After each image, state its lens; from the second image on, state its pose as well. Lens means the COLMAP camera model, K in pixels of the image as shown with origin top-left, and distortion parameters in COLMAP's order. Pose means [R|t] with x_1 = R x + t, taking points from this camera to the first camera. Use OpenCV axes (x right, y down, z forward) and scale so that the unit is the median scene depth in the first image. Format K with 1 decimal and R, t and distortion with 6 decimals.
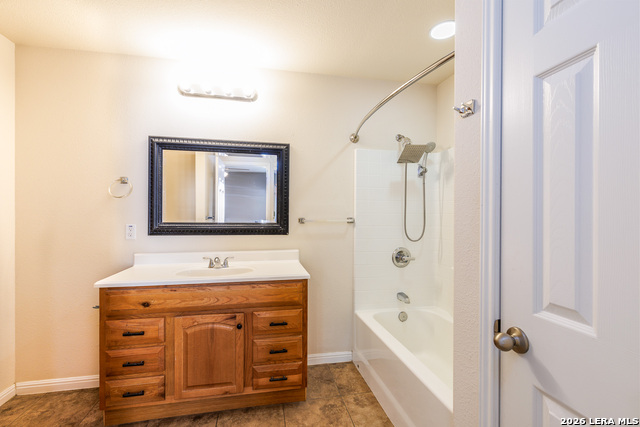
lens RADIAL K [[294.6, 0, 319.8], [0, 294.6, 215.2], [0, 0, 1]] dist [0.031206, 0.000192]
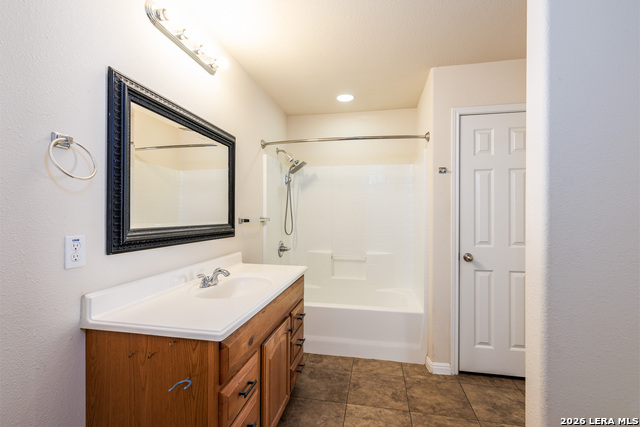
lens RADIAL K [[294.6, 0, 318.9], [0, 294.6, 213.1], [0, 0, 1]] dist [0.031206, 0.000192]
pose [[0.385618, 0.000847, 0.922658, -0.930709], [0.002881, 0.999994, -0.002122, -0.003819], [-0.922654, 0.003476, 0.385613, 0.447468]]
